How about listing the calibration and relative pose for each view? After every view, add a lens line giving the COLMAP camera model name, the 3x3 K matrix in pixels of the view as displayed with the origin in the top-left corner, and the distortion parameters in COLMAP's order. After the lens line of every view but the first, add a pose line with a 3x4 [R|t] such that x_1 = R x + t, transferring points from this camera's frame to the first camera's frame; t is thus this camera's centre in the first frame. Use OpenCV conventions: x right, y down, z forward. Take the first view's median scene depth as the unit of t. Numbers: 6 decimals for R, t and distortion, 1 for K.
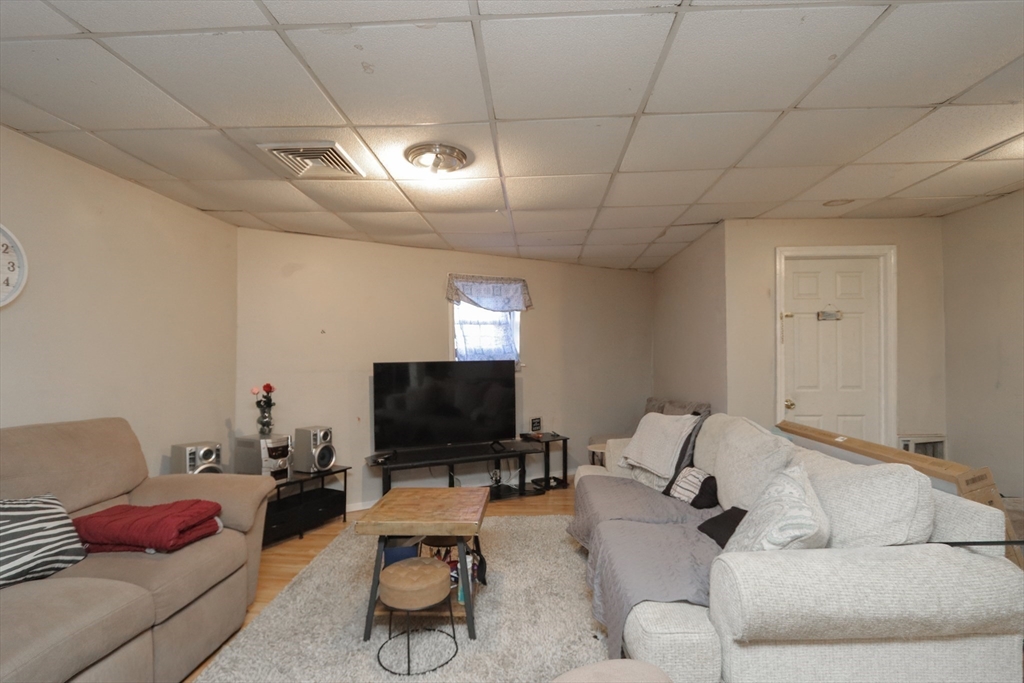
lens RADIAL K [[510.3, 0, 517.6], [0, 510.3, 337.1], [0, 0, 1]] dist [-0.005690, 0.000323]
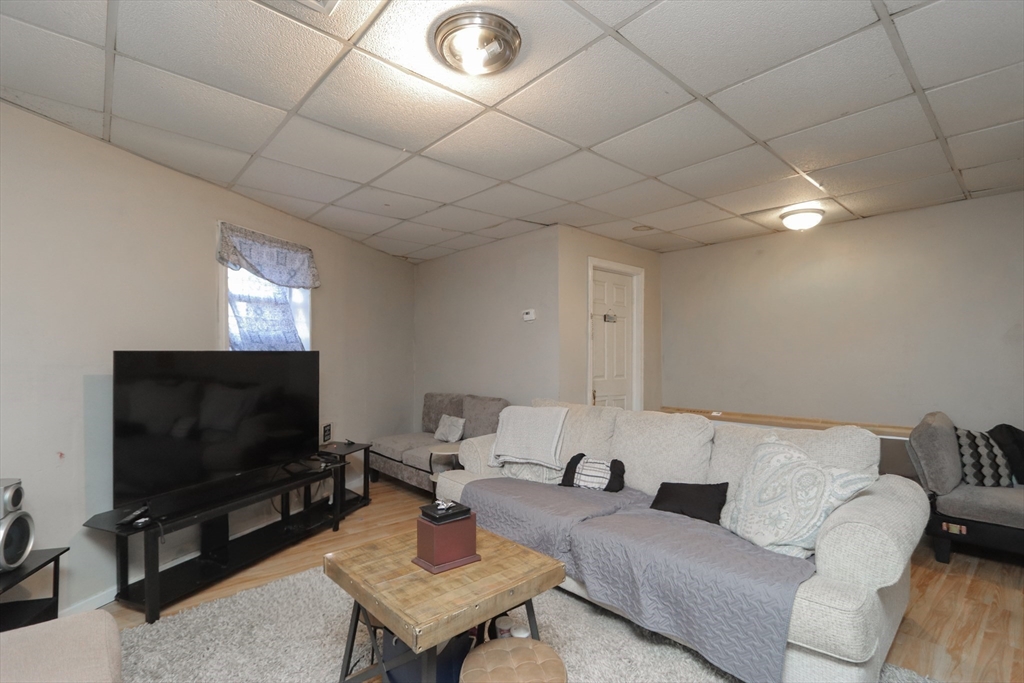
lens RADIAL K [[475.3, 0, 519.2], [0, 475.3, 333.3], [0, 0, 1]] dist [-0.014046, 0.001923]
pose [[0.700336, 0.043118, 0.712510, -0.299378], [-0.034374, 0.999053, -0.026671, 0.026512], [-0.712985, -0.005813, 0.701155, 0.280299]]
